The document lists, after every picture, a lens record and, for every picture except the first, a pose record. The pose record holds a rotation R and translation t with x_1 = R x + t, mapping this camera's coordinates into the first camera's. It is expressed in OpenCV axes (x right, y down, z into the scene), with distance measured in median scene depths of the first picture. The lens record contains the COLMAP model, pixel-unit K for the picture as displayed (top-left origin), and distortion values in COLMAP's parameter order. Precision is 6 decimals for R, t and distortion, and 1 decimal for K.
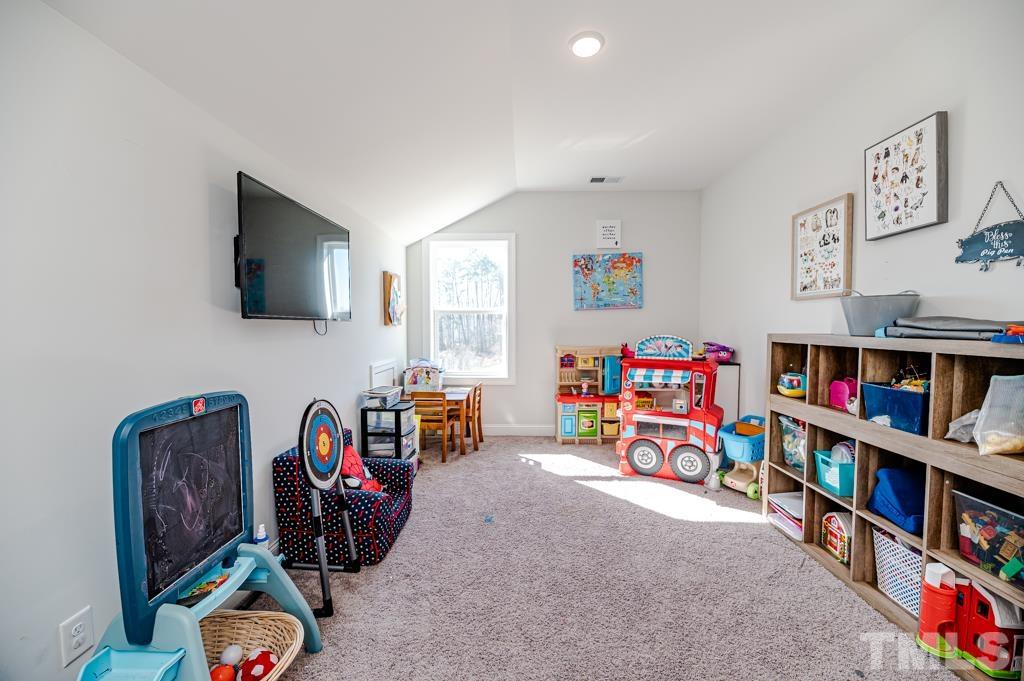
lens RADIAL K [[408.4, 0, 510.5], [0, 408.4, 339.8], [0, 0, 1]] dist [-0.006195, -0.000417]
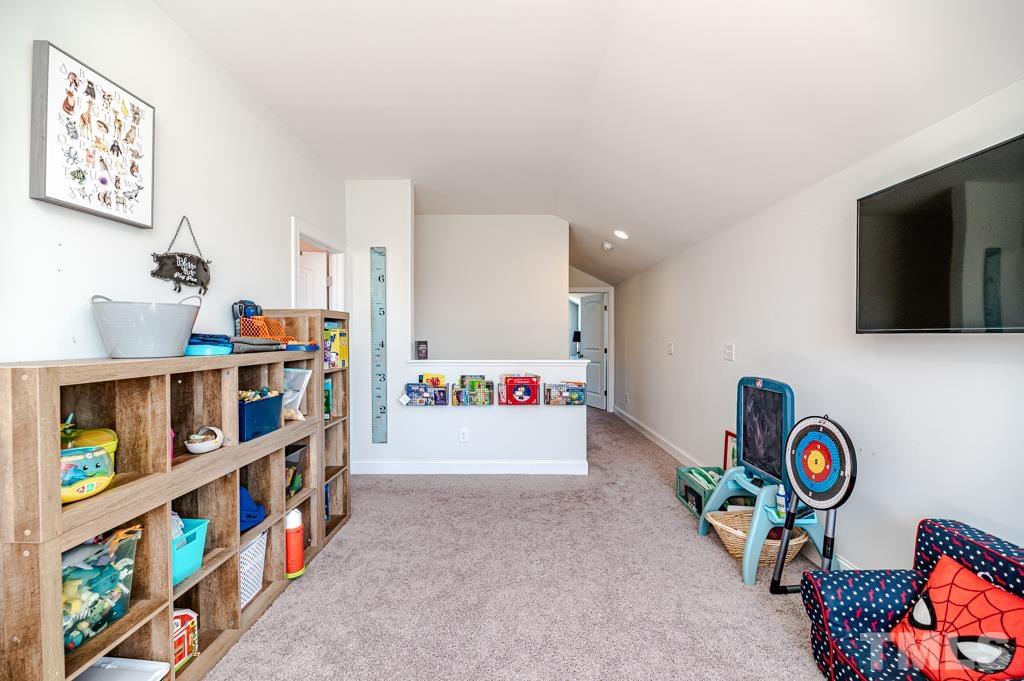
lens RADIAL K [[408.4, 0, 510.5], [0, 408.4, 339.8], [0, 0, 1]] dist [-0.006195, -0.000417]
pose [[-0.999914, 0.002496, -0.012885, 0.283609], [0.001953, 0.999116, 0.041987, -0.083414], [0.012978, 0.041958, -0.999035, 2.068116]]
